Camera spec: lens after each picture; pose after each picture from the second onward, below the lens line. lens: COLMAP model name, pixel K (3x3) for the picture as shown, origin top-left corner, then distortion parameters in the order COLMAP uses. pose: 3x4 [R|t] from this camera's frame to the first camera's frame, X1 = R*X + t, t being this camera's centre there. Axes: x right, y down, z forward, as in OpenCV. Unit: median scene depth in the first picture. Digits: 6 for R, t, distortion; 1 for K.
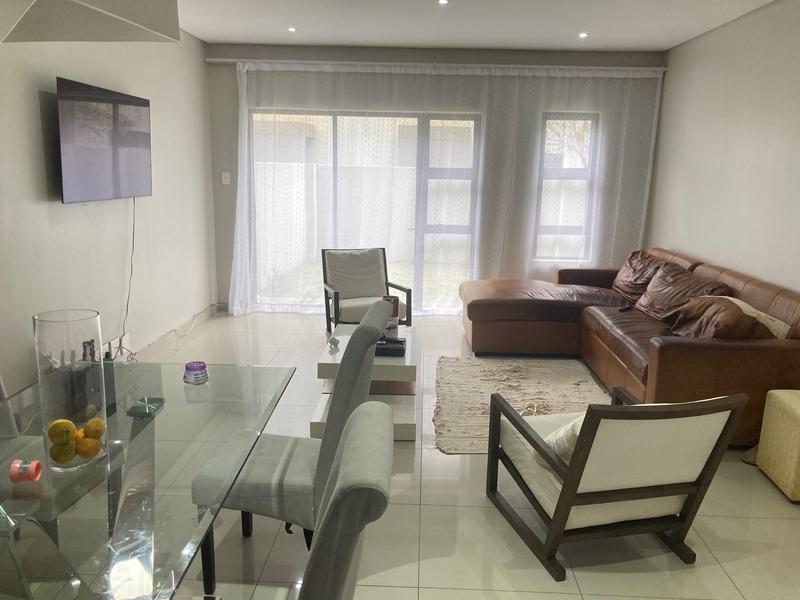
lens RADIAL K [[654.2, 0, 400.0], [0, 654.2, 300.0], [0, 0, 1]] dist [0.071903, -0.168057]
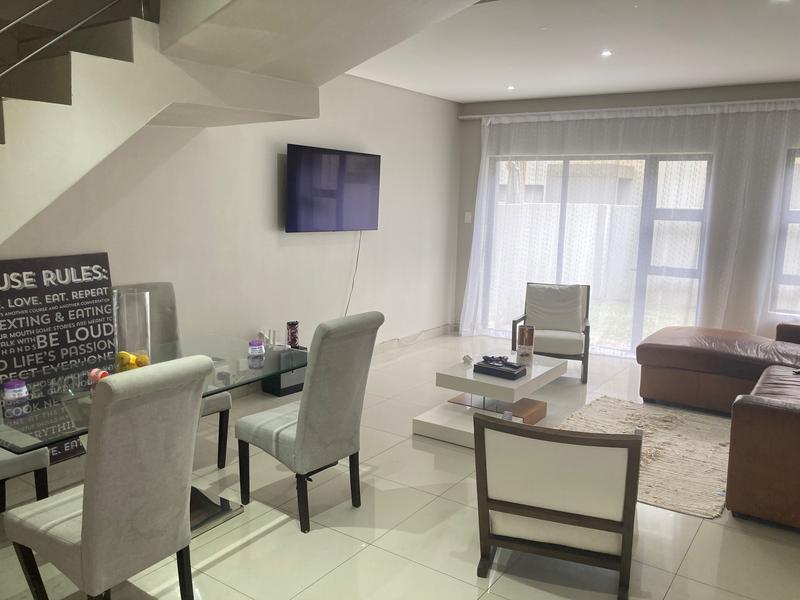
lens RADIAL K [[656.4, 0, 400.0], [0, 656.4, 300.0], [0, 0, 1]] dist [0.000358, 0.003678]
pose [[0.833882, 0.083986, -0.545516, 0.287579], [-0.115540, 0.993019, -0.023734, 0.001152], [0.539715, 0.082821, 0.837764, -0.018225]]
